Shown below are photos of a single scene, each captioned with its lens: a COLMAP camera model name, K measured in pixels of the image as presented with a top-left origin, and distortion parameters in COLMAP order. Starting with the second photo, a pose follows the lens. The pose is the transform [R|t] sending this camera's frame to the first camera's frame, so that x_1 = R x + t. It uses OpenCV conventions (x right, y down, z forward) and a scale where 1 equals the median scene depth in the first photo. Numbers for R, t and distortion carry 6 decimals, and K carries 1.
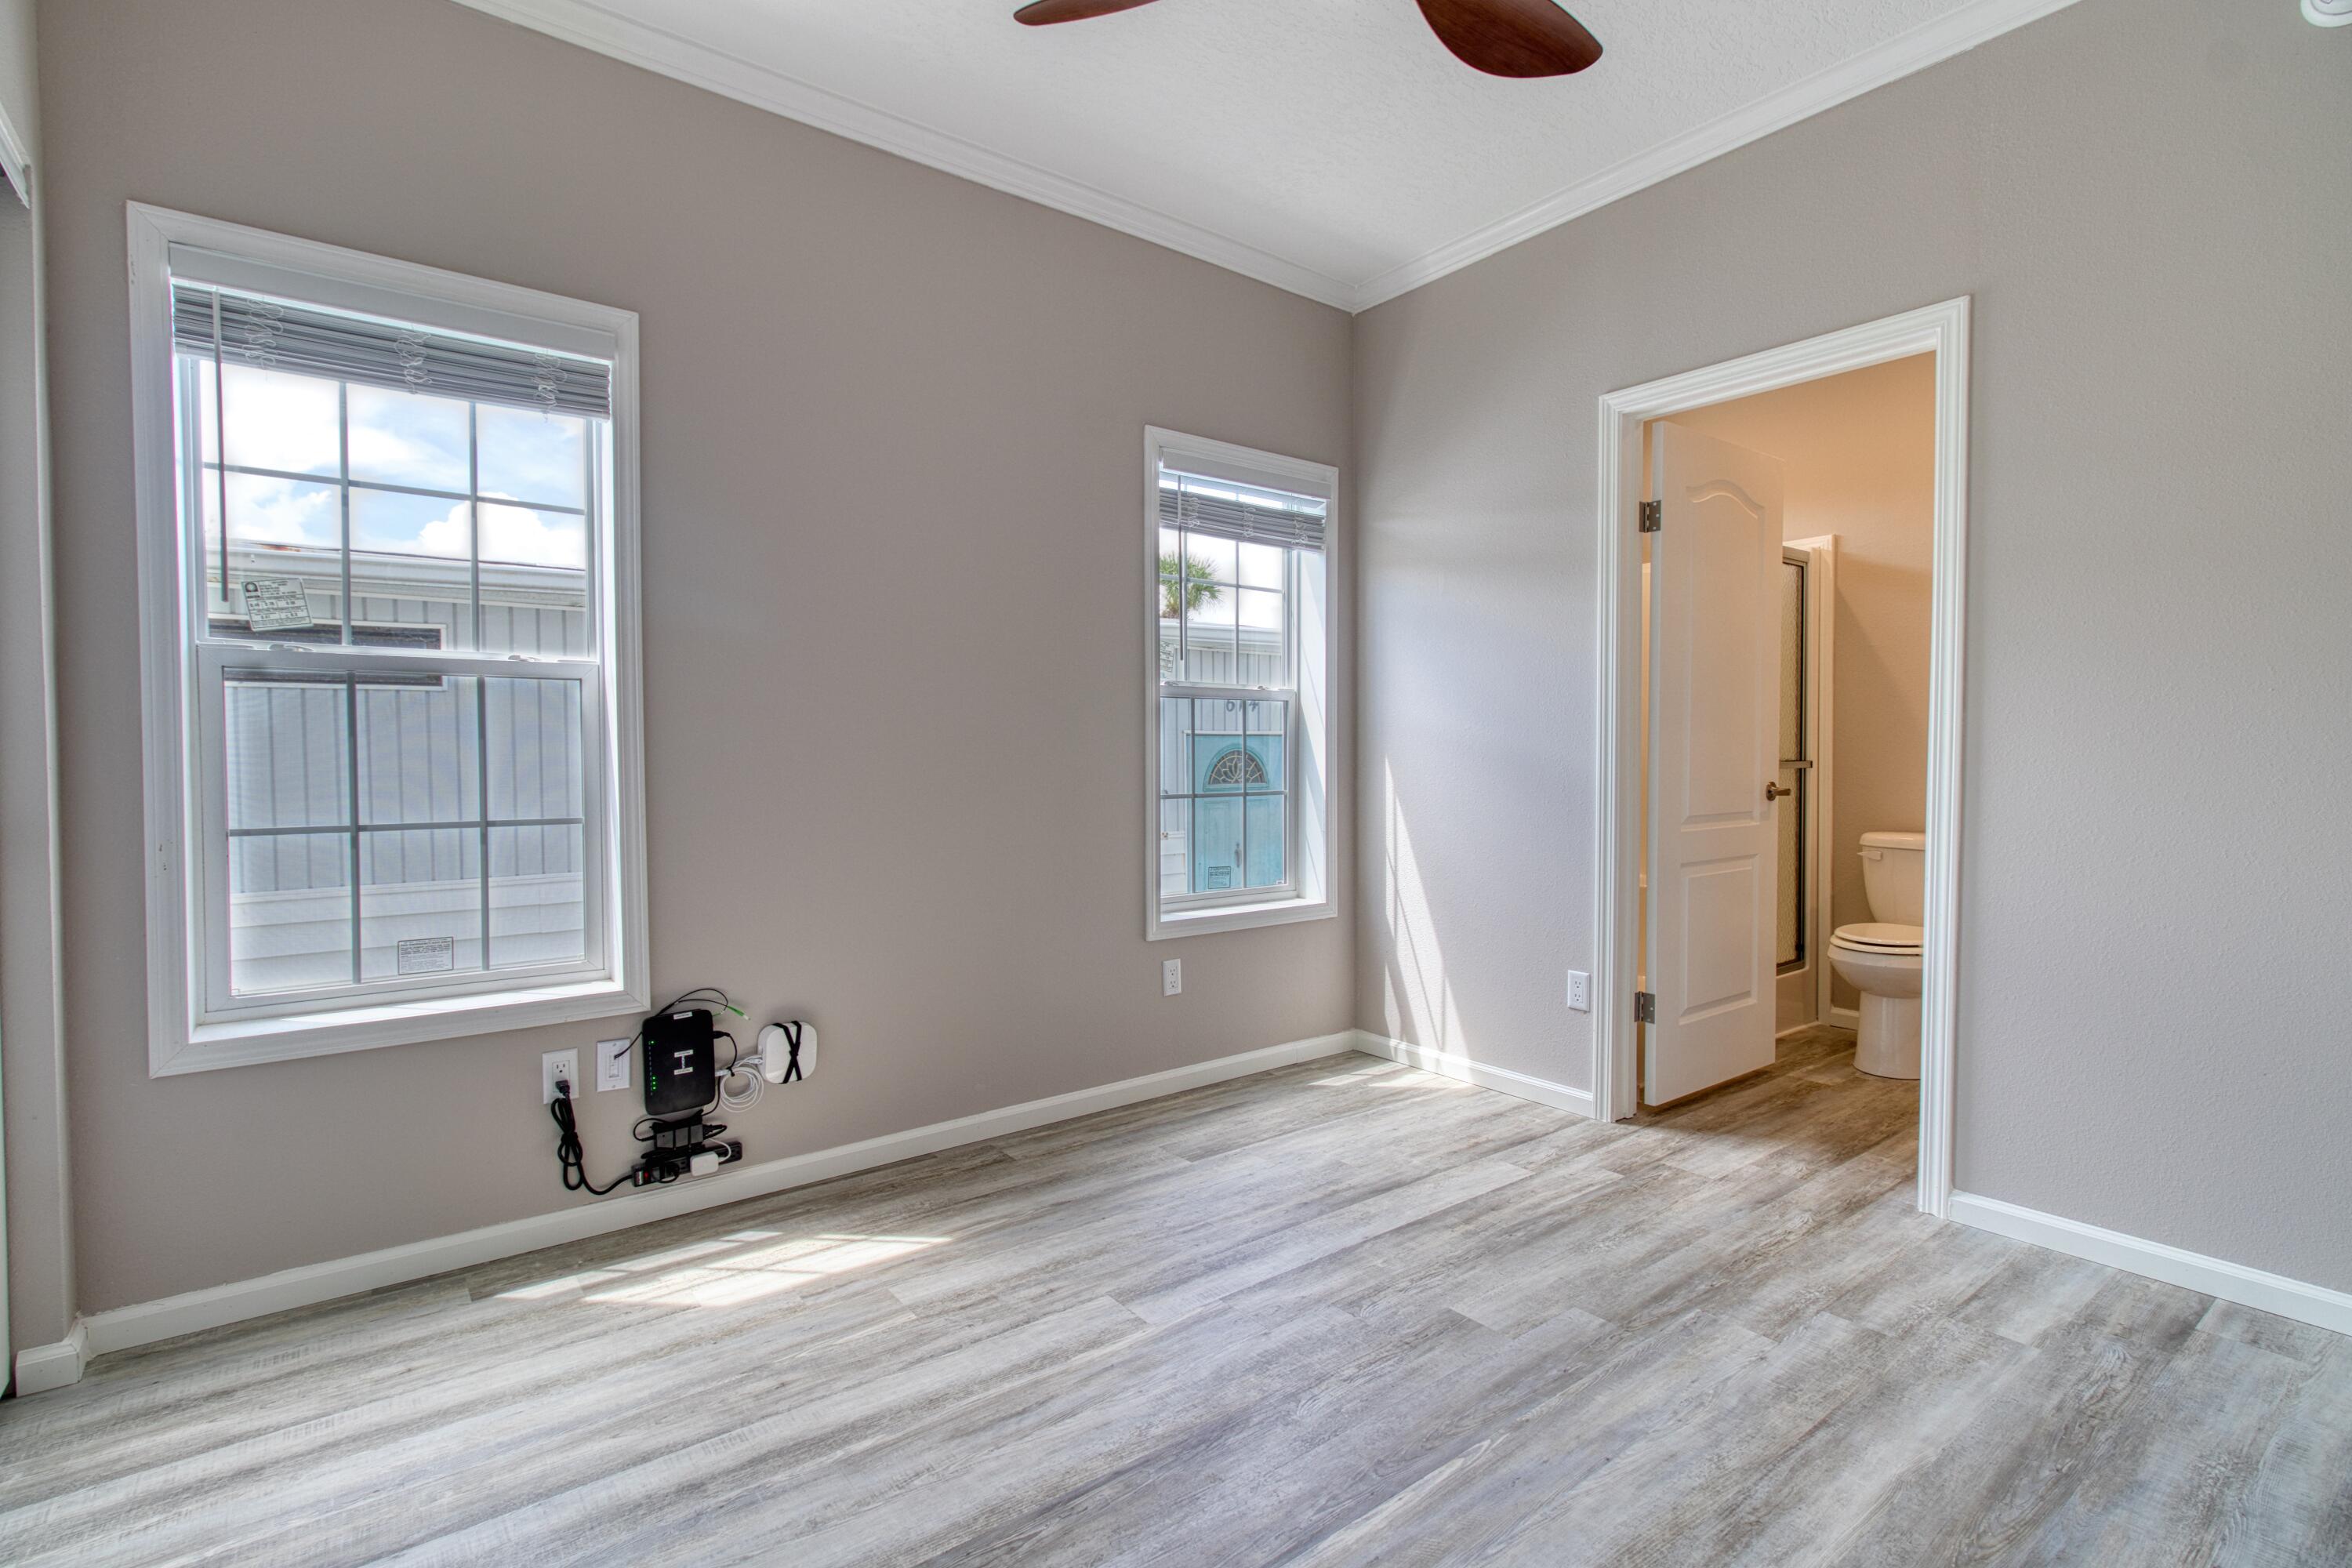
lens RADIAL K [[1085.8, 0, 1133.1], [0, 1085.8, 777.0], [0, 0, 1]] dist [0.004915, -0.002059]
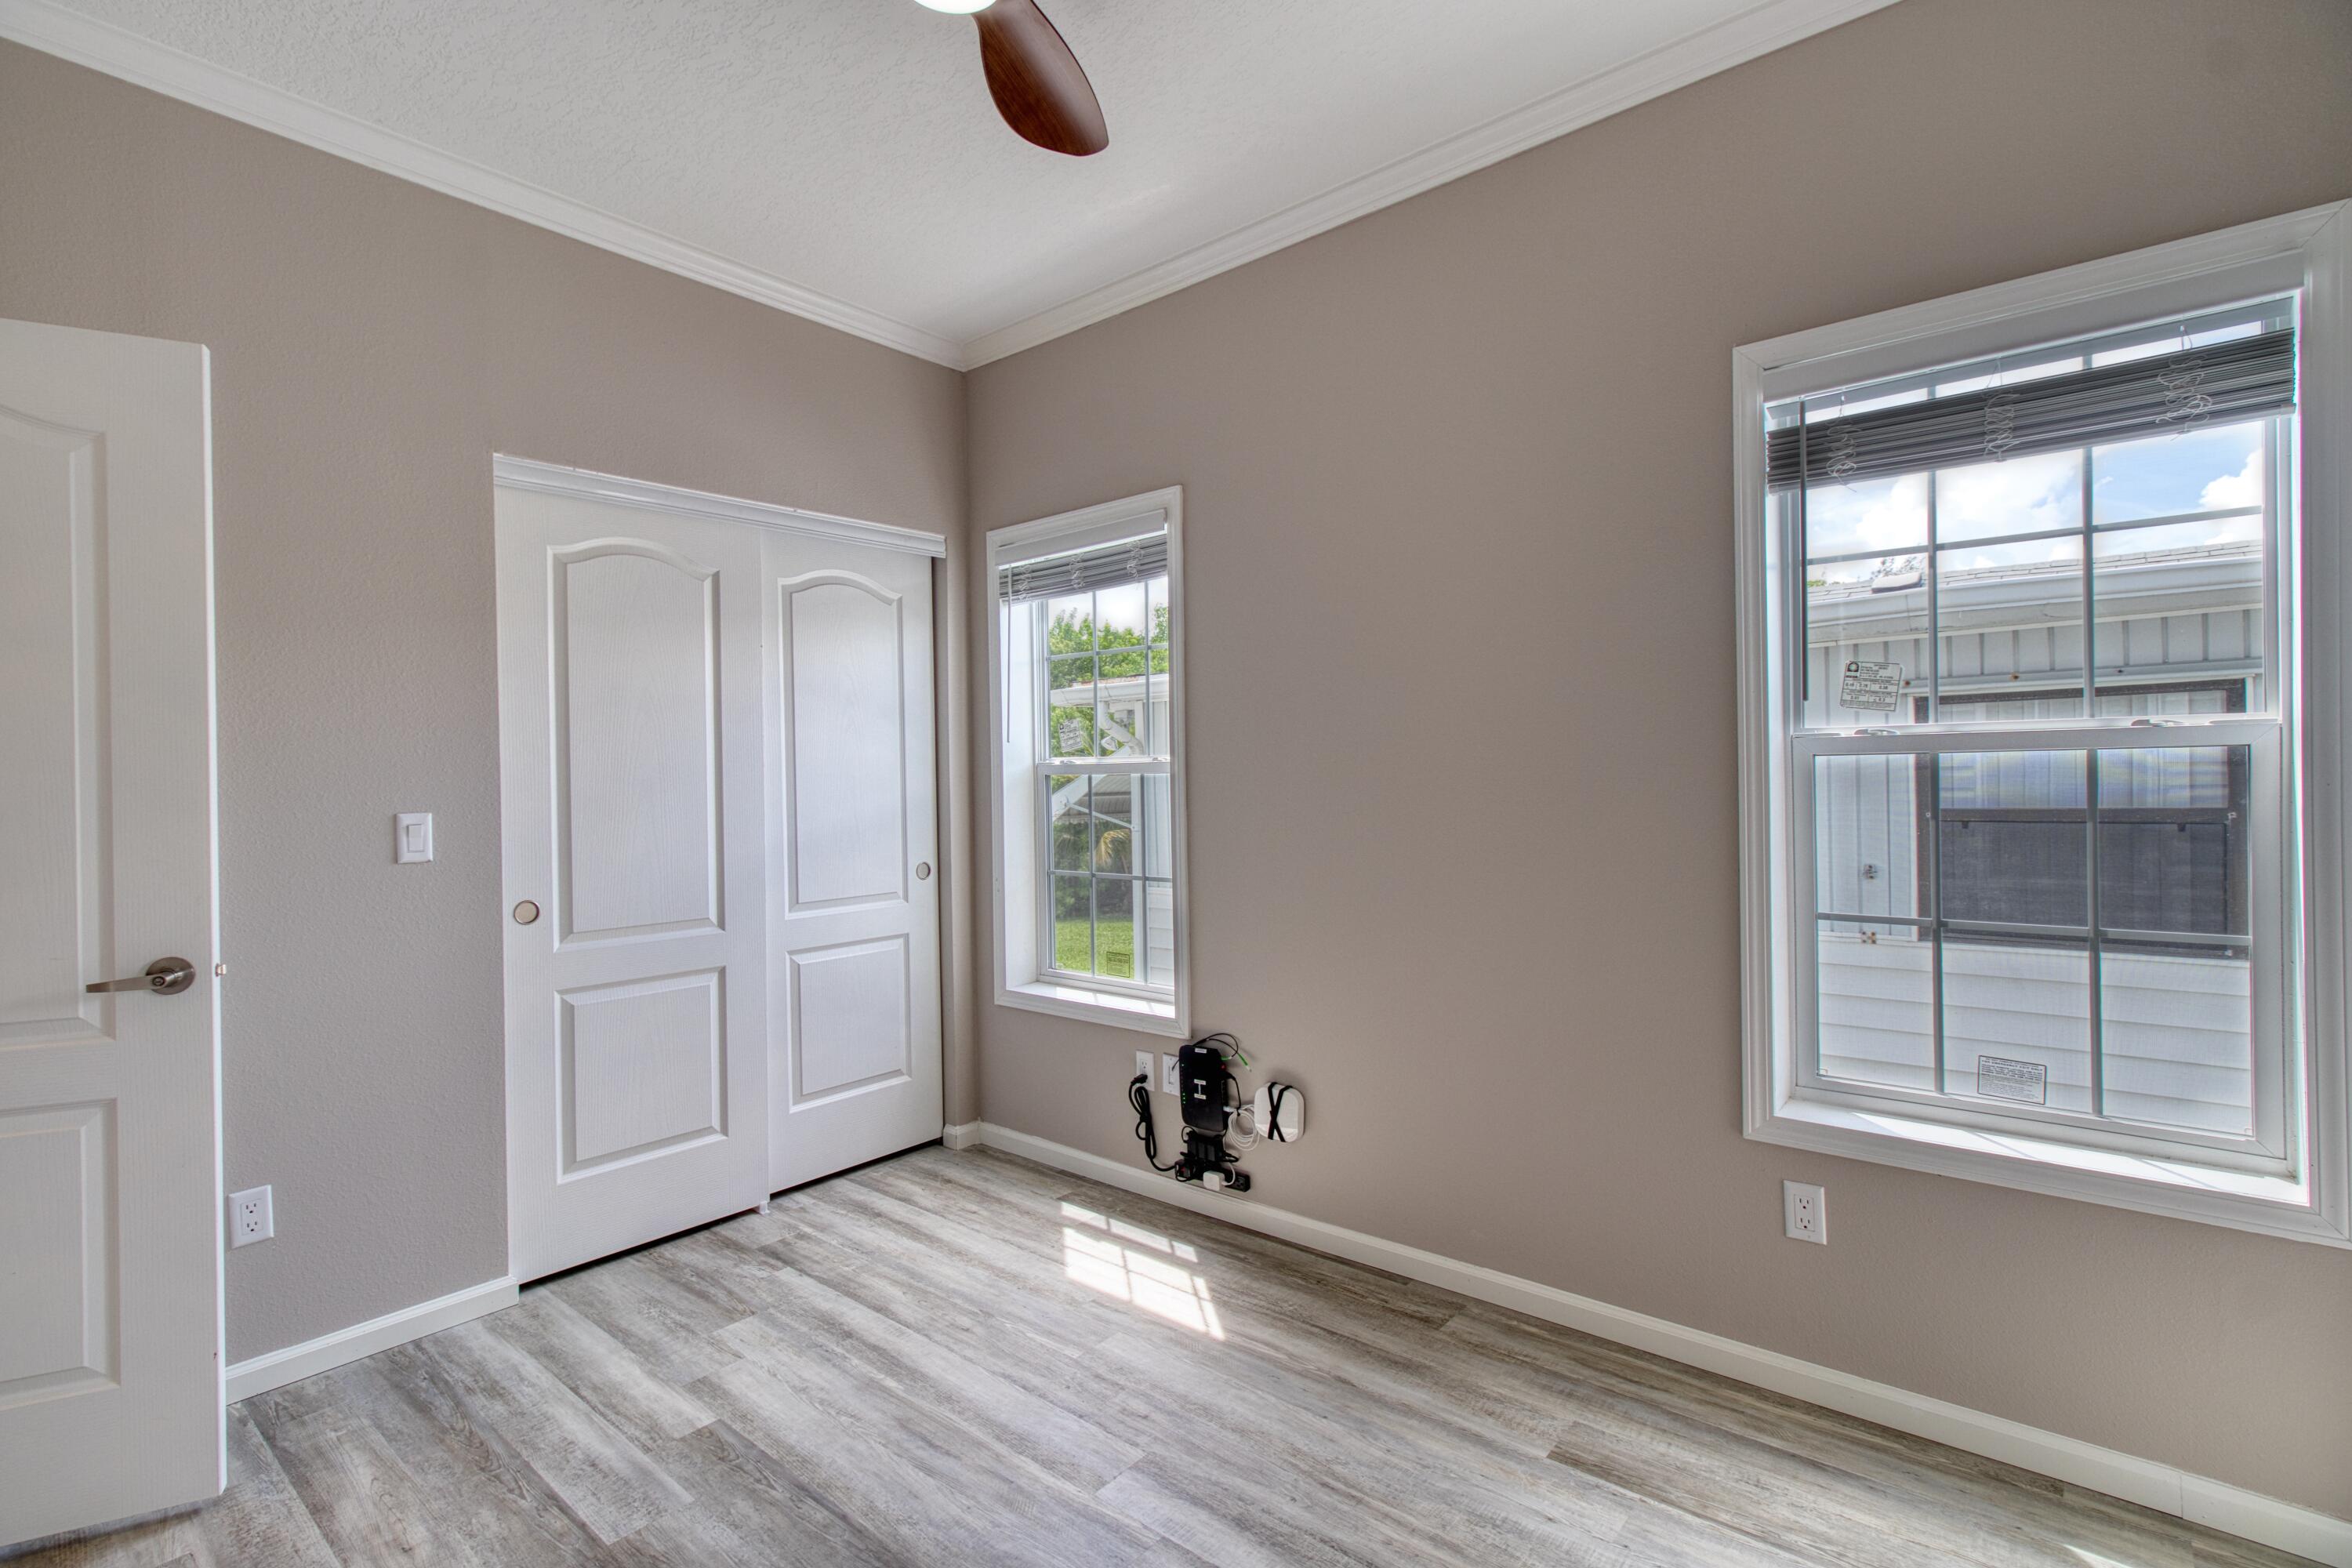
lens RADIAL K [[1085.8, 0, 1183.2], [0, 1085.8, 776.4], [0, 0, 1]] dist [0.004915, -0.002059]
pose [[0.236053, 0.000870, -0.971740, 0.791102], [-0.003008, 0.999995, 0.000165, -0.090125], [0.971735, 0.002884, 0.236055, 0.724738]]
